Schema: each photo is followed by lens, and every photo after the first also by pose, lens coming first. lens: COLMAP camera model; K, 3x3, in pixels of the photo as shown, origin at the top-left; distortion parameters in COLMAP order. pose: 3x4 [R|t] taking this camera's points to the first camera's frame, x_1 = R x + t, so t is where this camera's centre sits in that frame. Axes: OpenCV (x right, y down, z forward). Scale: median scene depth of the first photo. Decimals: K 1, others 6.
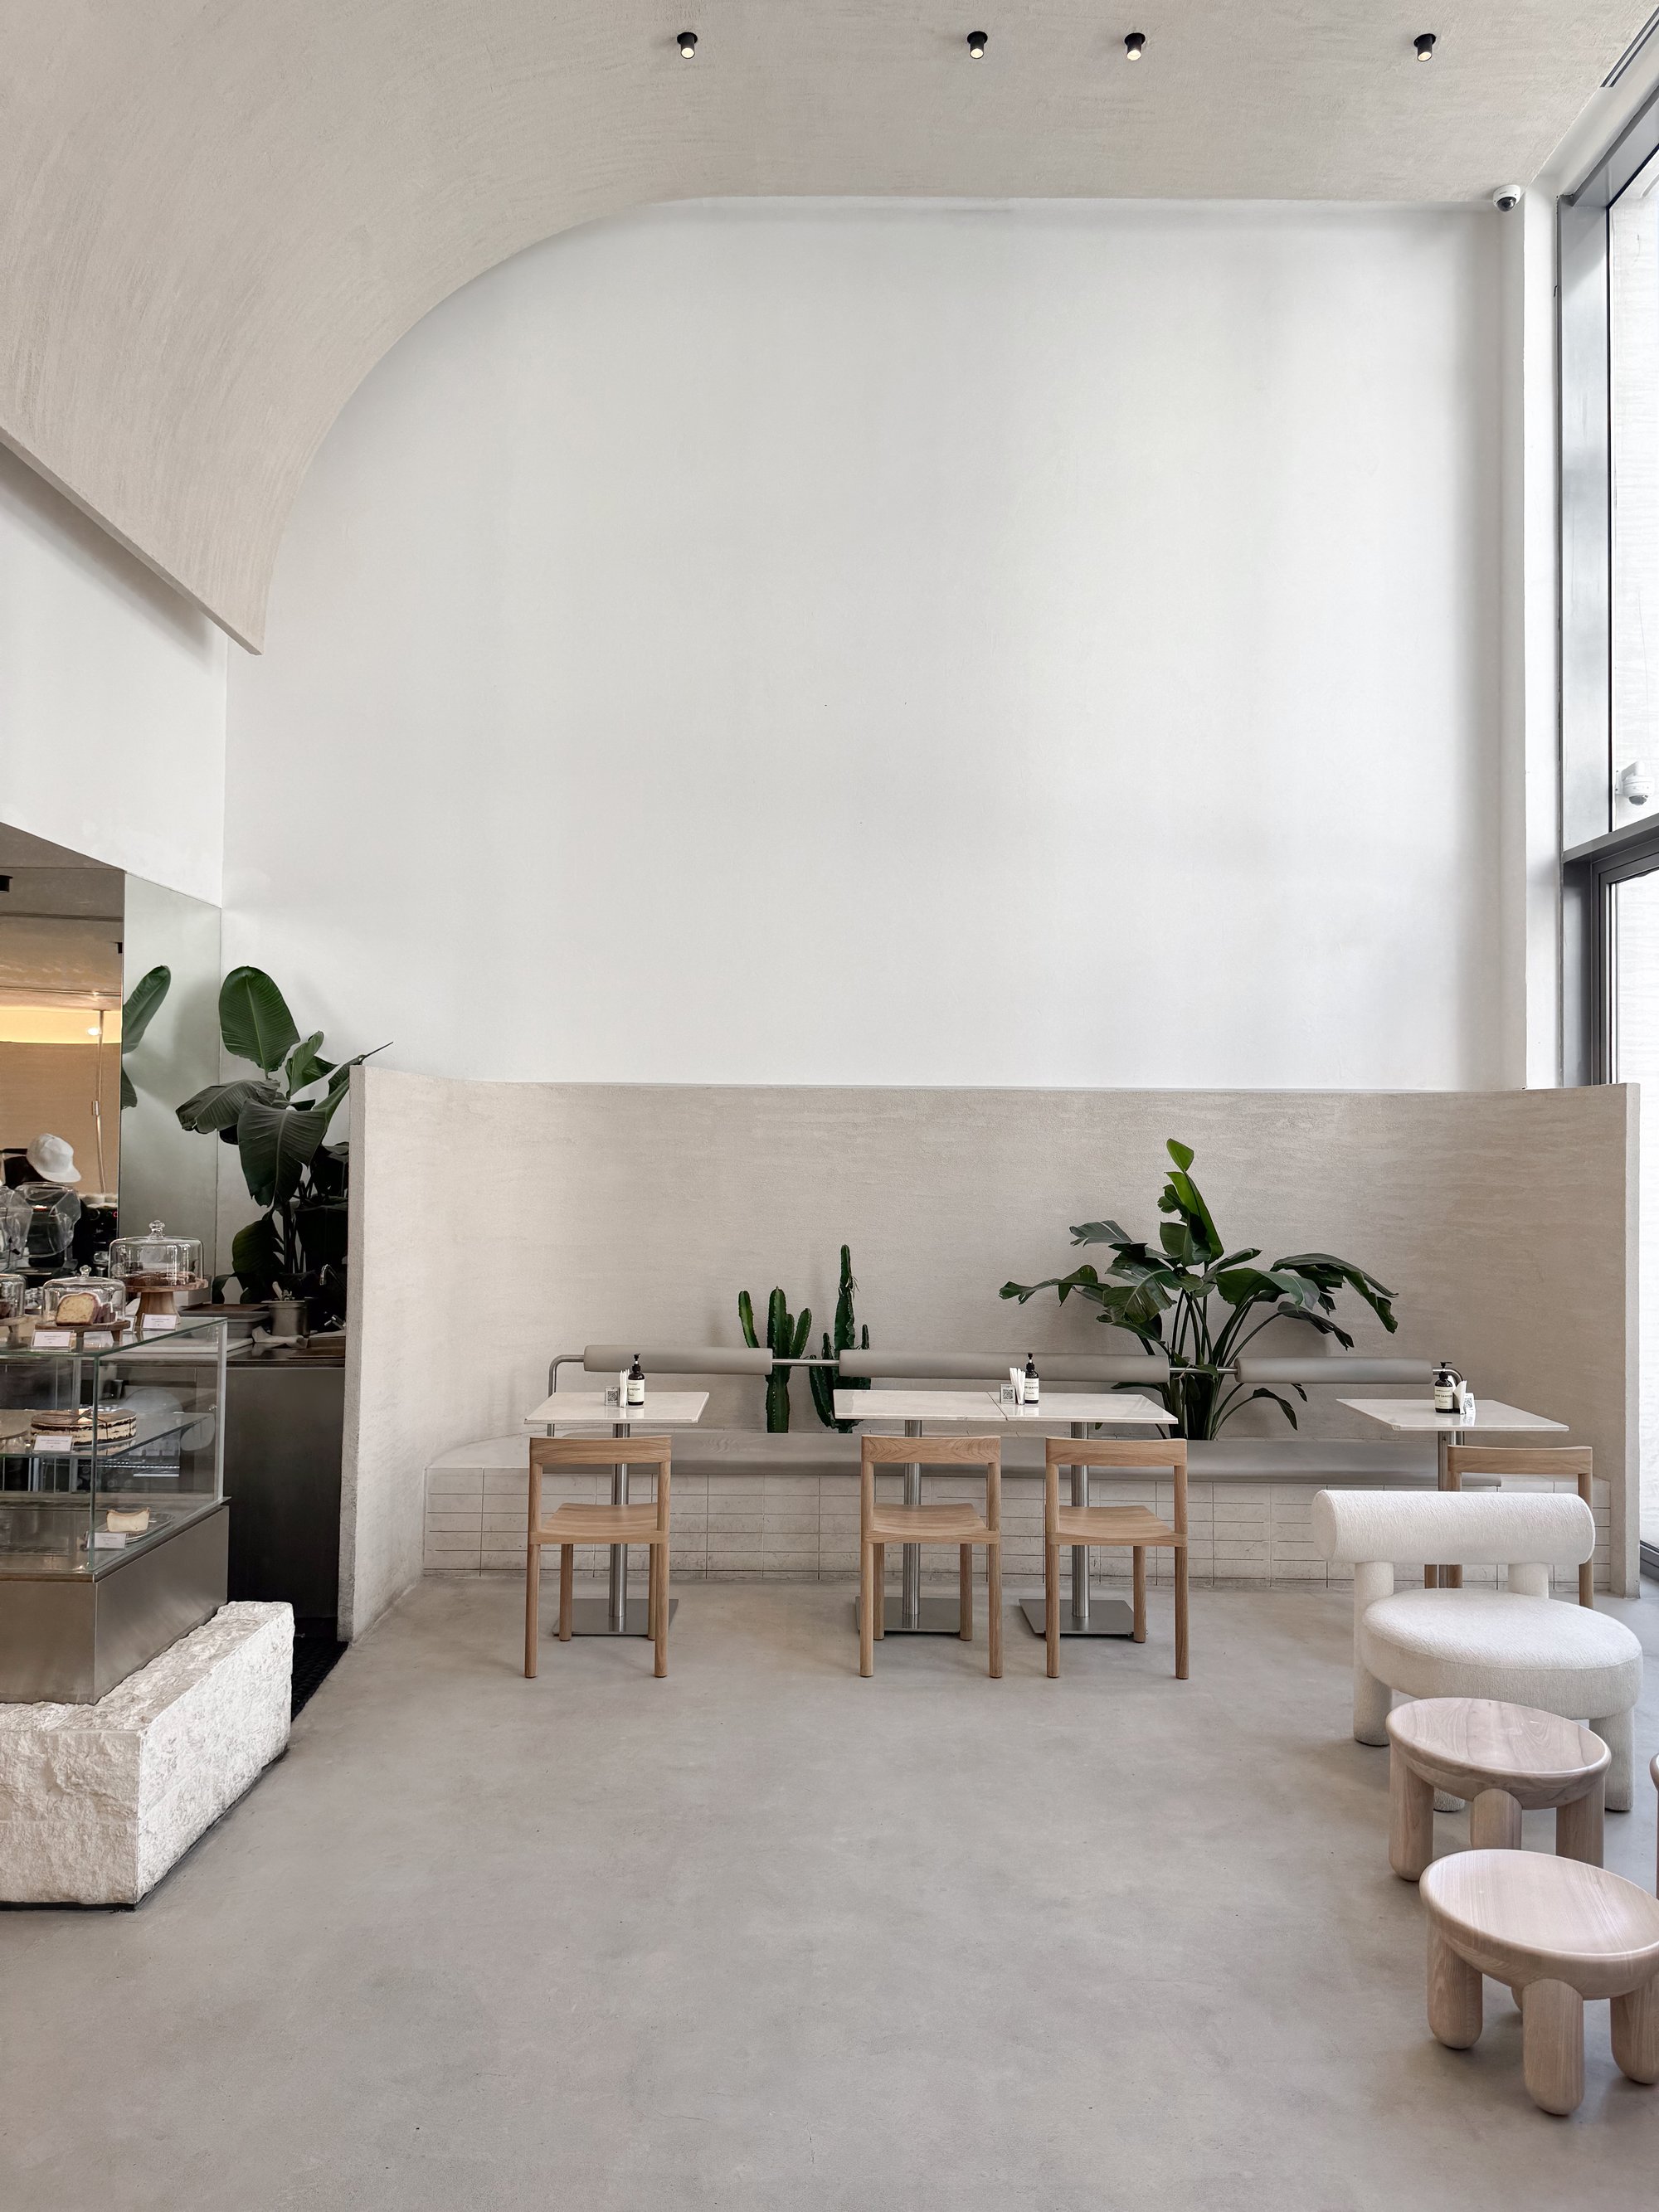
lens RADIAL K [[1549.3, 0, 780.6], [0, 1549.3, 1067.9], [0, 0, 1]] dist [0.026844, -0.007503]
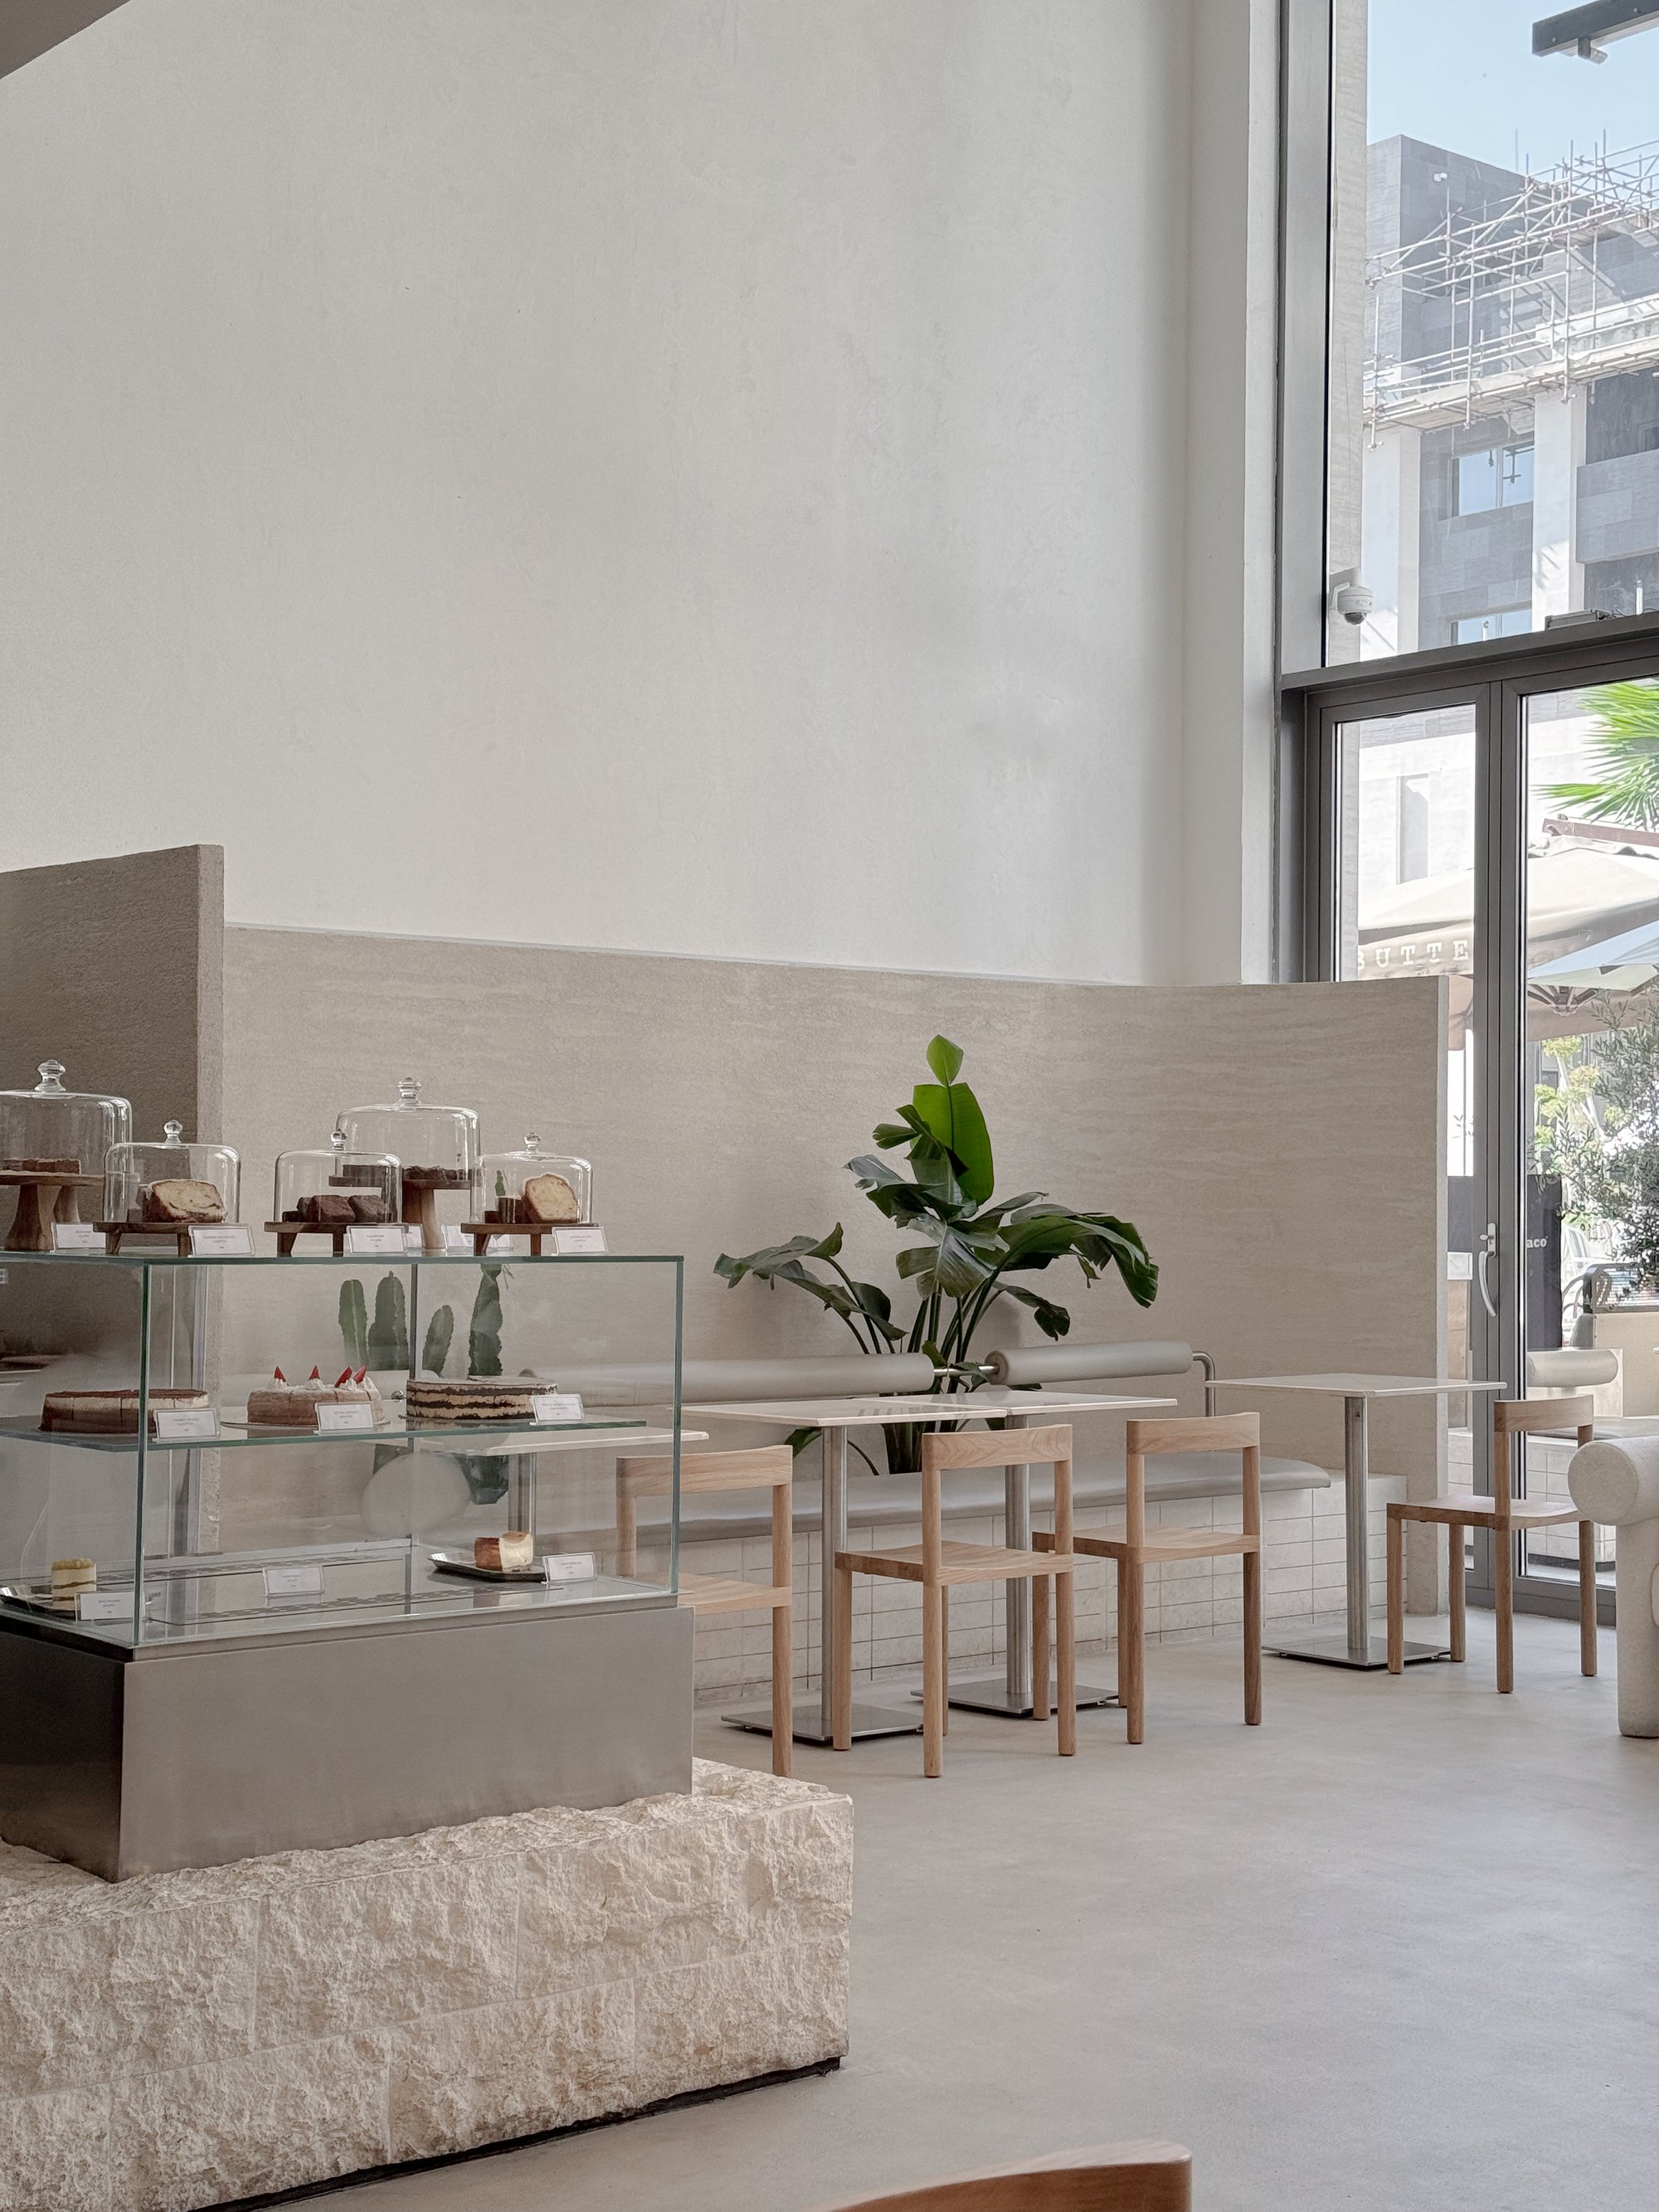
lens RADIAL K [[3164.9, 0, 830.3], [0, 3164.9, 1105.9], [0, 0, 1]] dist [0.142887, 0.000000]
pose [[0.732584, 0.014193, 0.680528, -0.710262], [-0.031145, 0.999434, 0.012684, 0.058834], [-0.679963, -0.030487, 0.732612, 0.008062]]
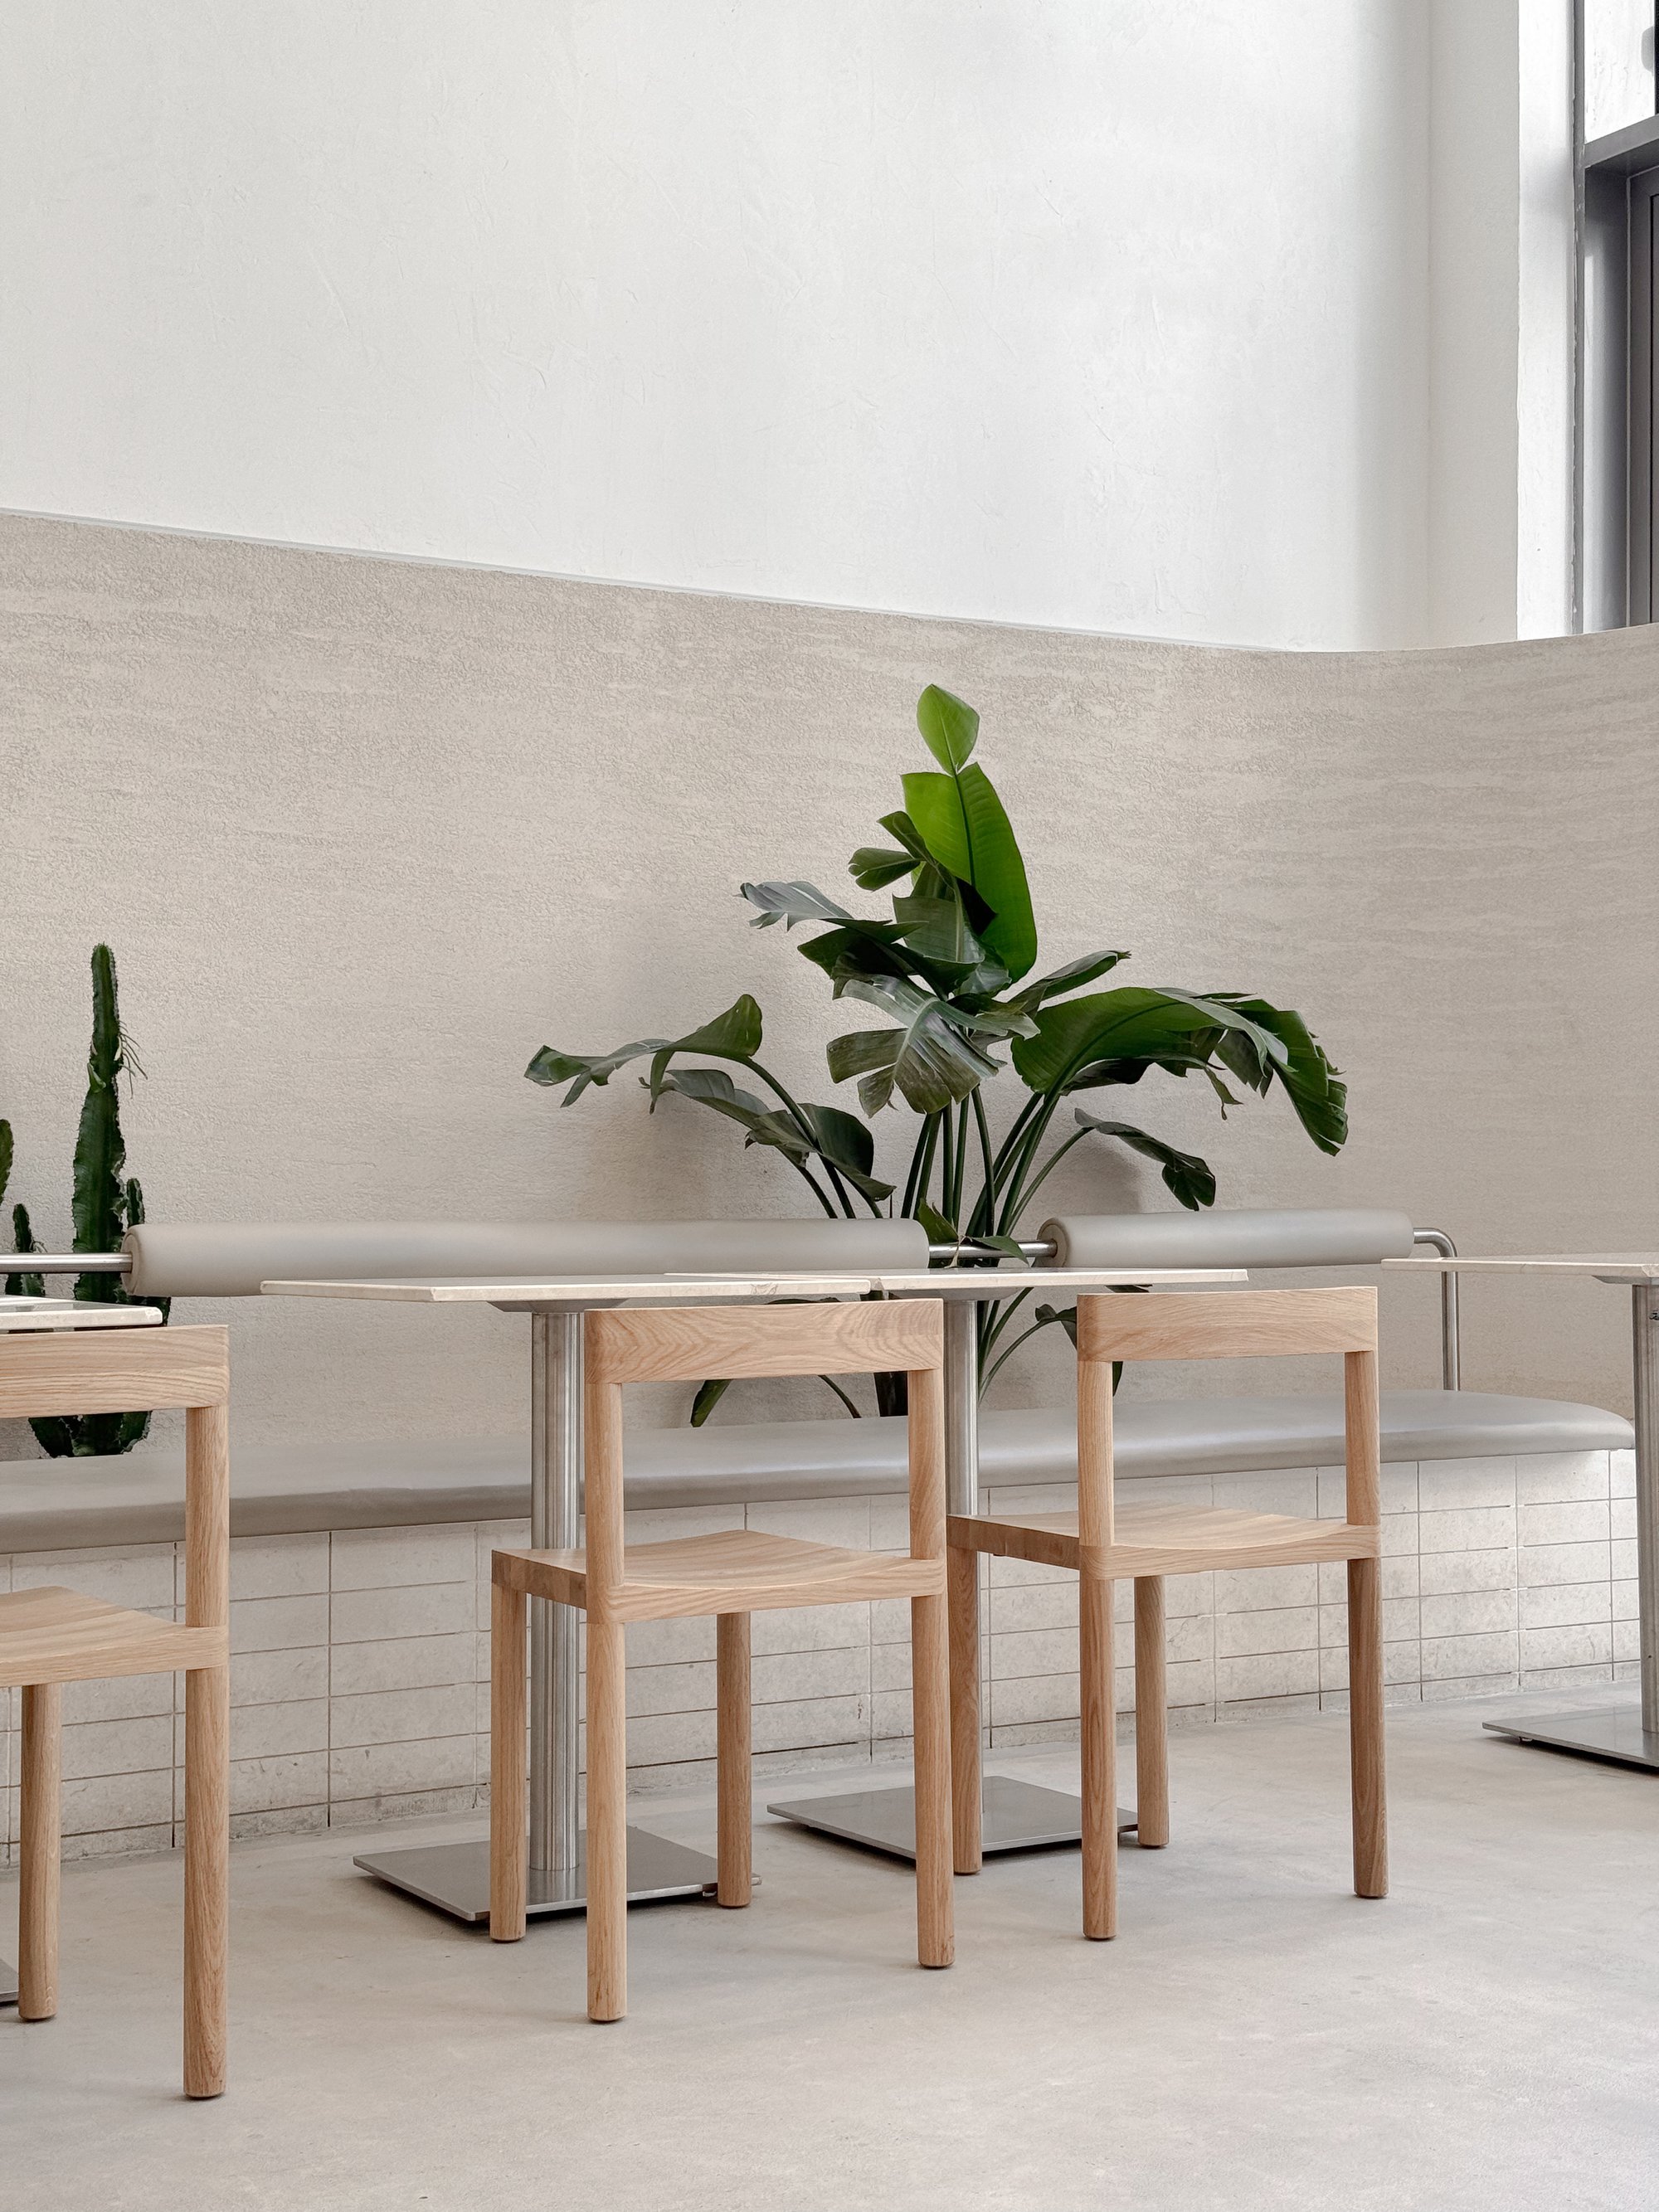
lens RADIAL K [[3164.9, 0, 830.3], [0, 3164.9, 1110.4], [0, 0, 1]] dist [0.142887, 0.000000]
pose [[0.836983, 0.001665, 0.547226, -0.220408], [-0.015140, 0.999683, 0.020114, 0.136500], [-0.547019, -0.025120, 0.836743, 0.303889]]
